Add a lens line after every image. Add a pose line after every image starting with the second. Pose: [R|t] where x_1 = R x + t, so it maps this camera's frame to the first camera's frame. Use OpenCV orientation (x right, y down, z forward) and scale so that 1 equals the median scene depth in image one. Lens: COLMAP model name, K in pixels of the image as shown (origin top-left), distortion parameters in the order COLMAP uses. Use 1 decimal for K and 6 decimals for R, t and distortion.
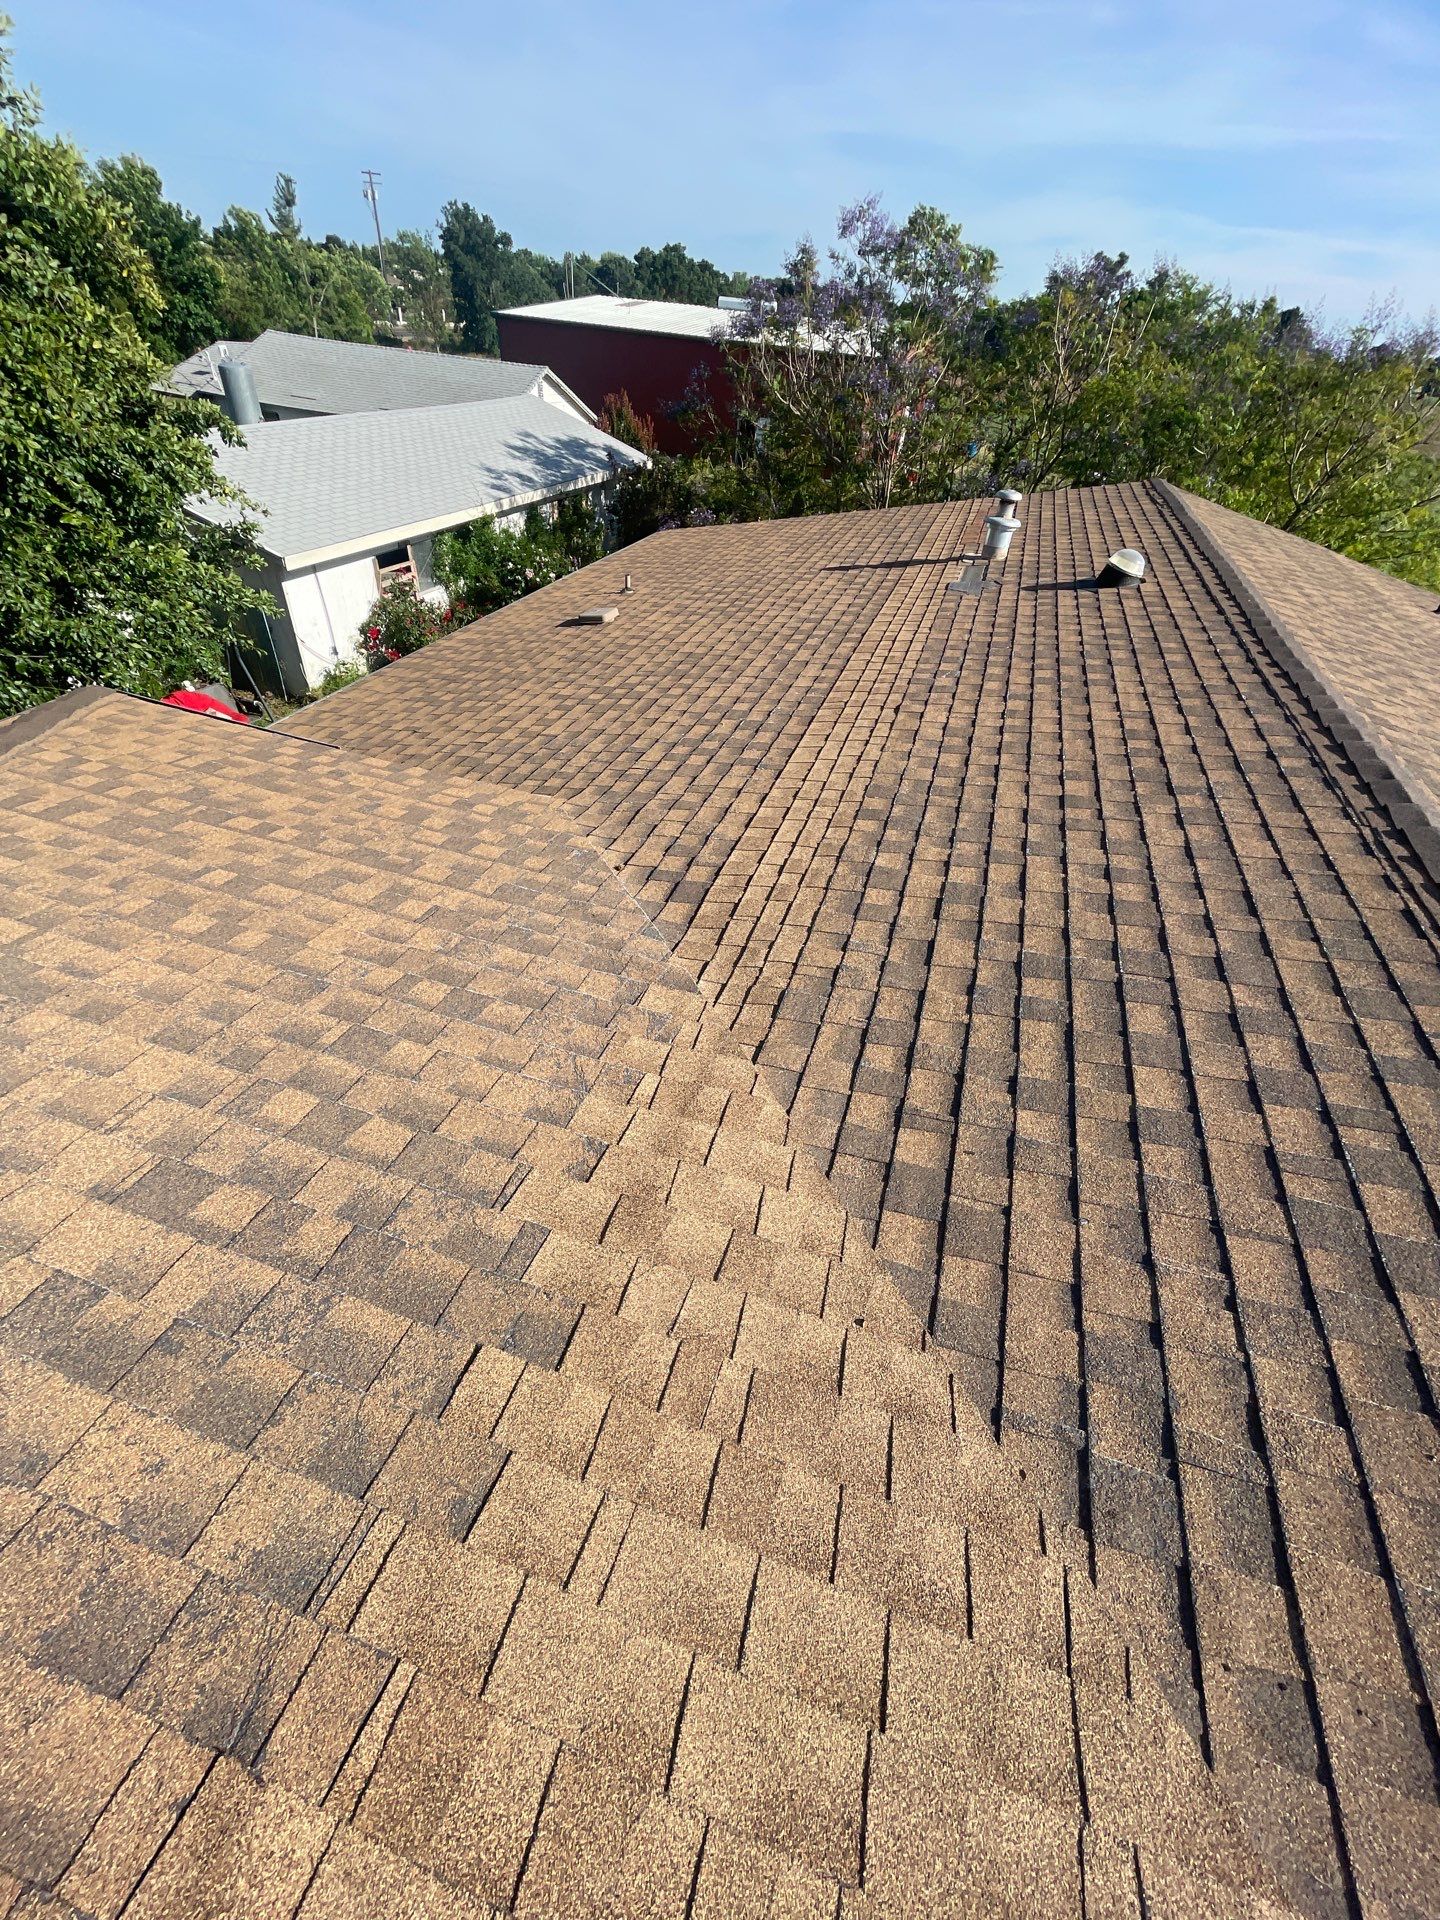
lens RADIAL K [[781.2, 0, 721.2], [0, 781.2, 953.6], [0, 0, 1]] dist [0.002609, -0.000384]
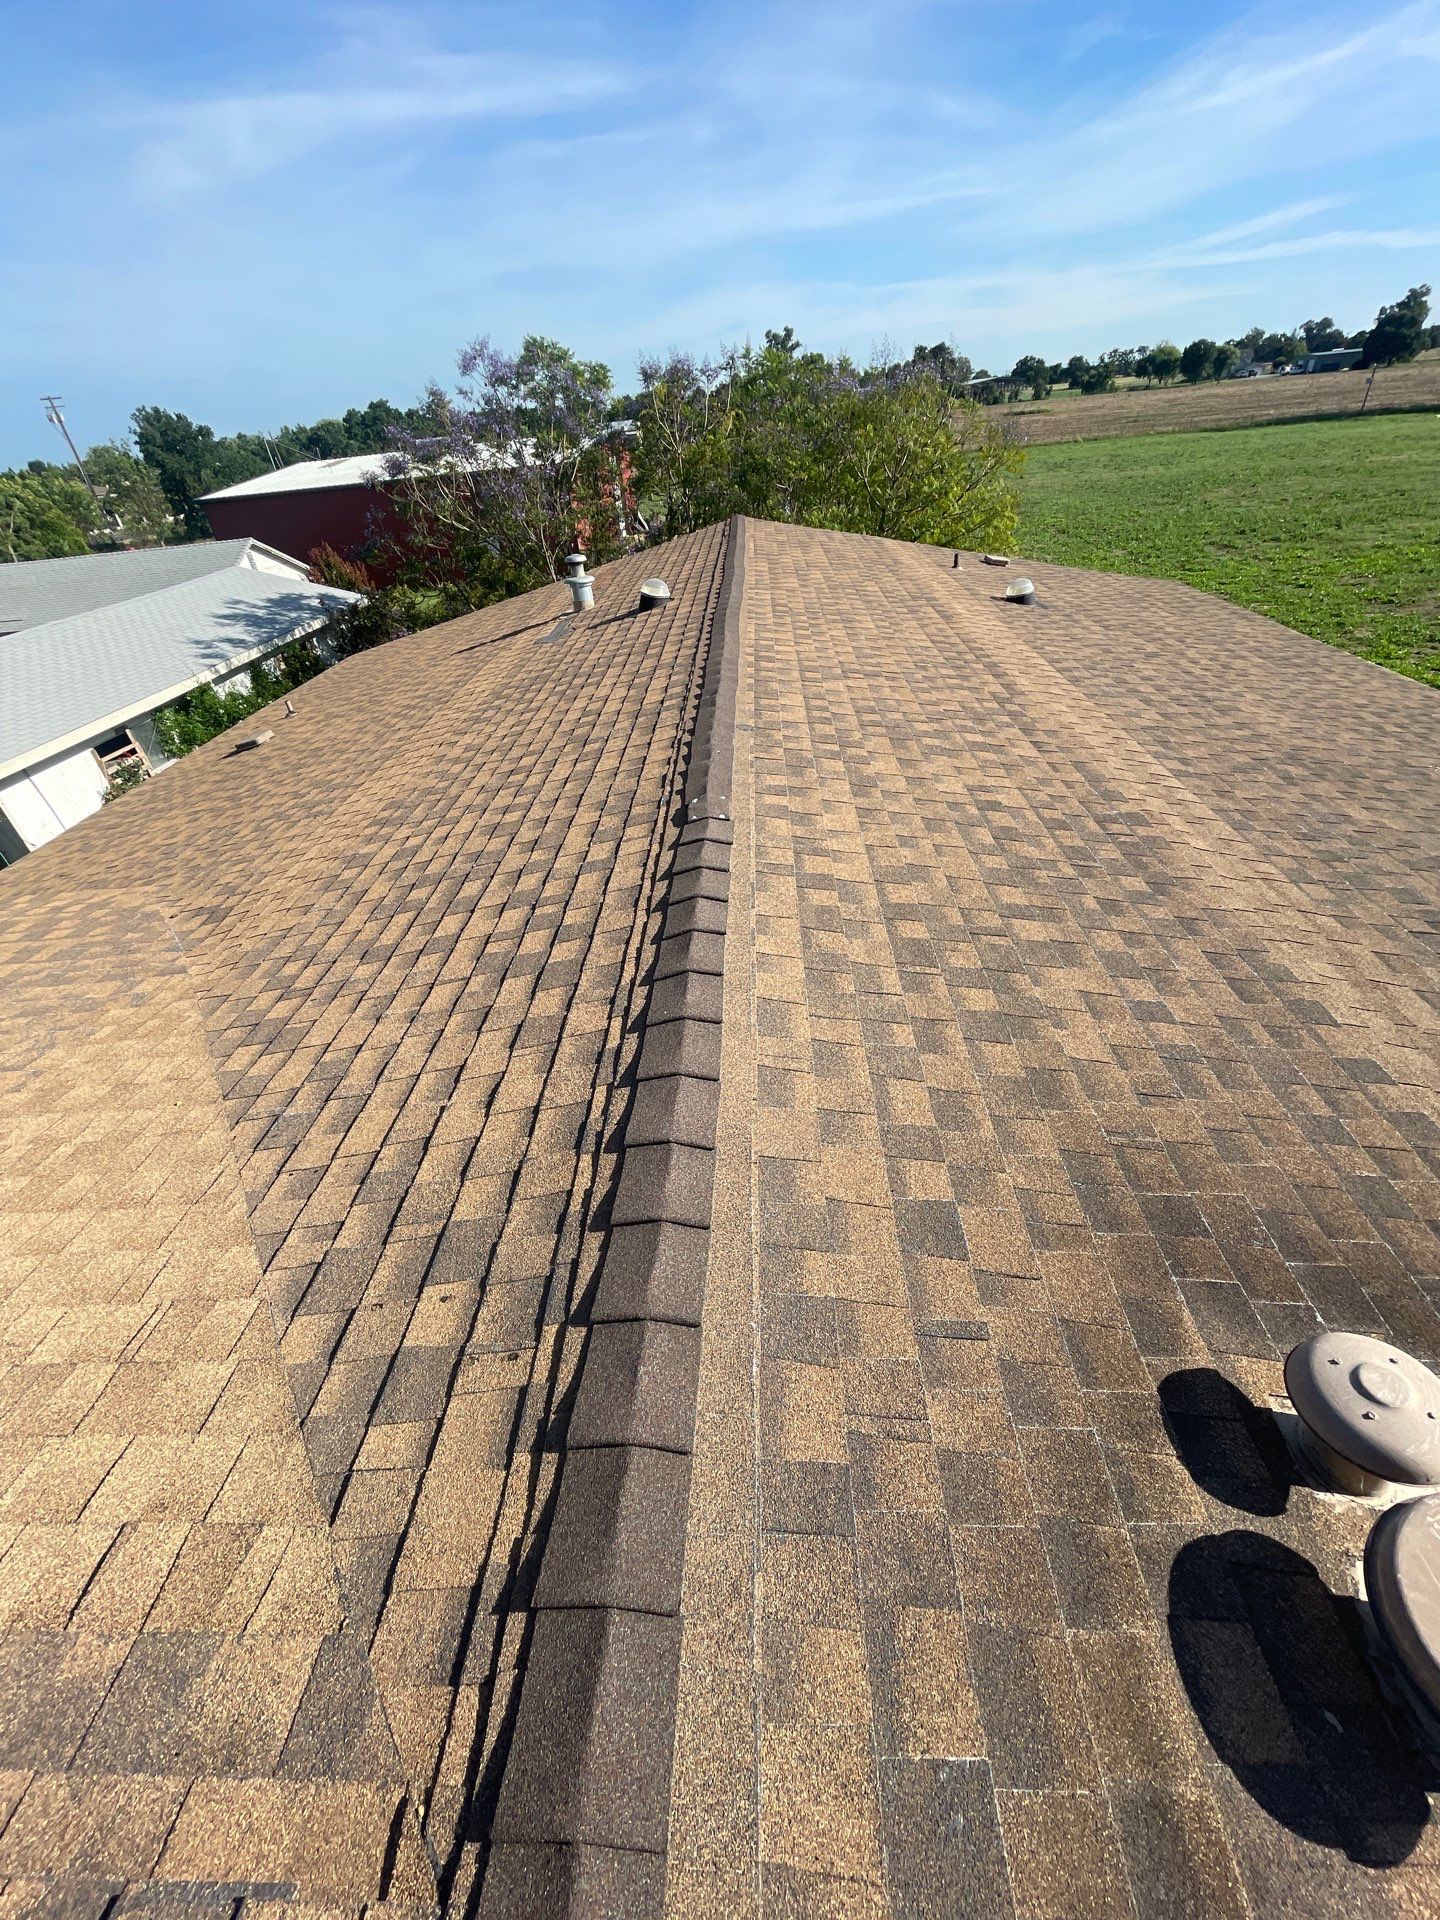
lens RADIAL K [[780.2, 0, 720.0], [0, 780.2, 960.0], [0, 0, 1]] dist [-0.002708, -0.000893]
pose [[0.946485, -0.293373, 0.134528, 0.096911], [0.303342, 0.950968, -0.060365, 0.056476], [-0.110222, 0.097943, 0.989069, -0.059581]]
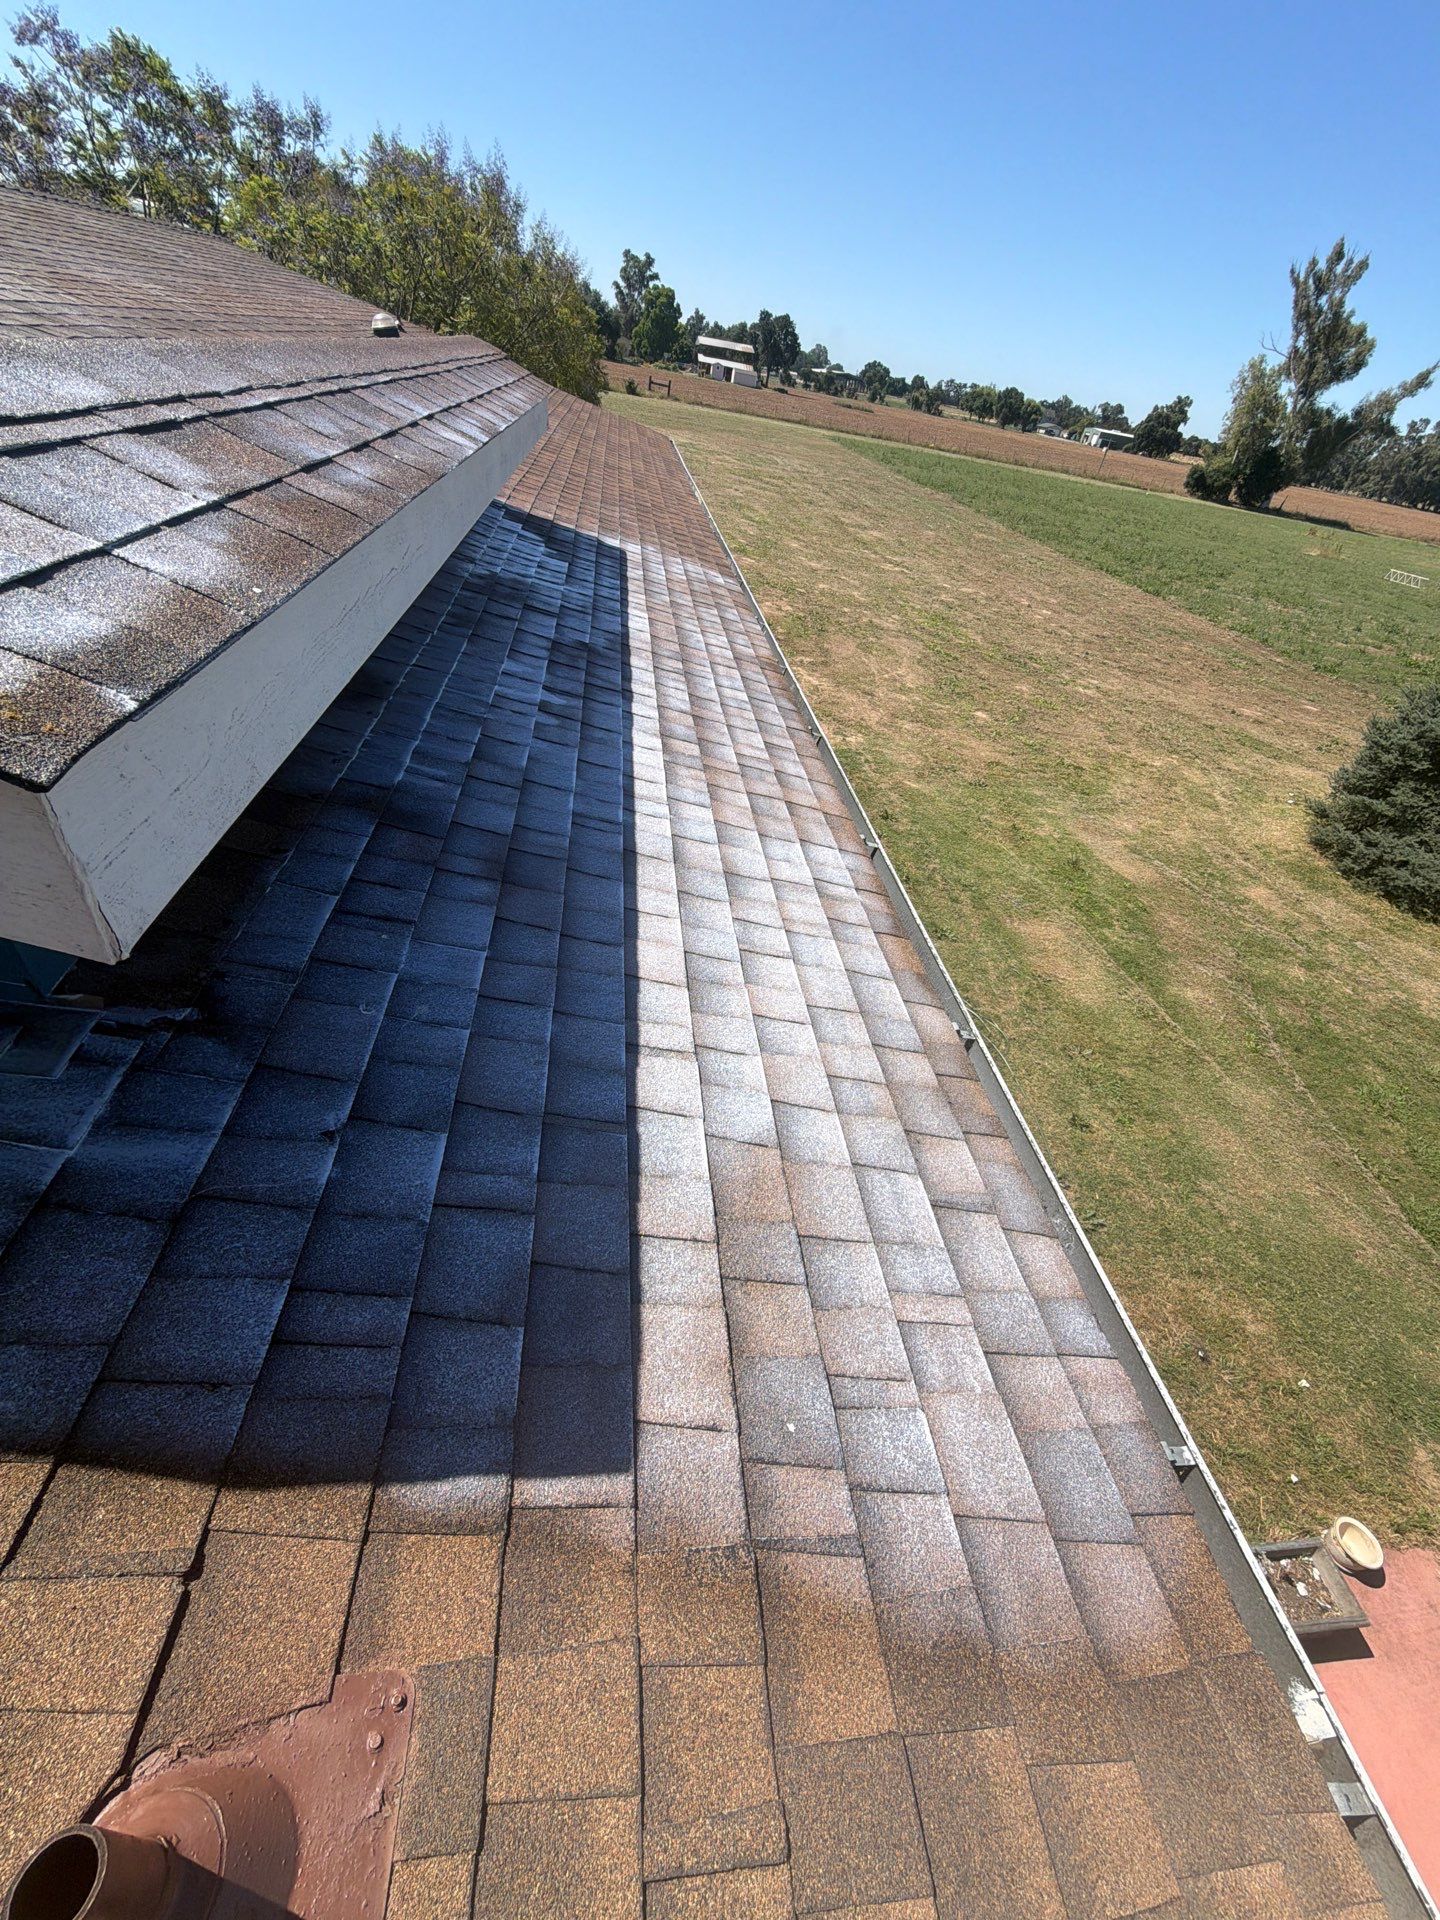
lens RADIAL K [[759.3, 0, 720.0], [0, 759.3, 960.0], [0, 0, 1]] dist [0.000226, -0.000017]
pose [[0.911630, -0.206842, 0.355173, 0.338096], [0.197330, 0.978295, 0.063239, 0.287050], [-0.360545, 0.012435, 0.932659, -0.170453]]
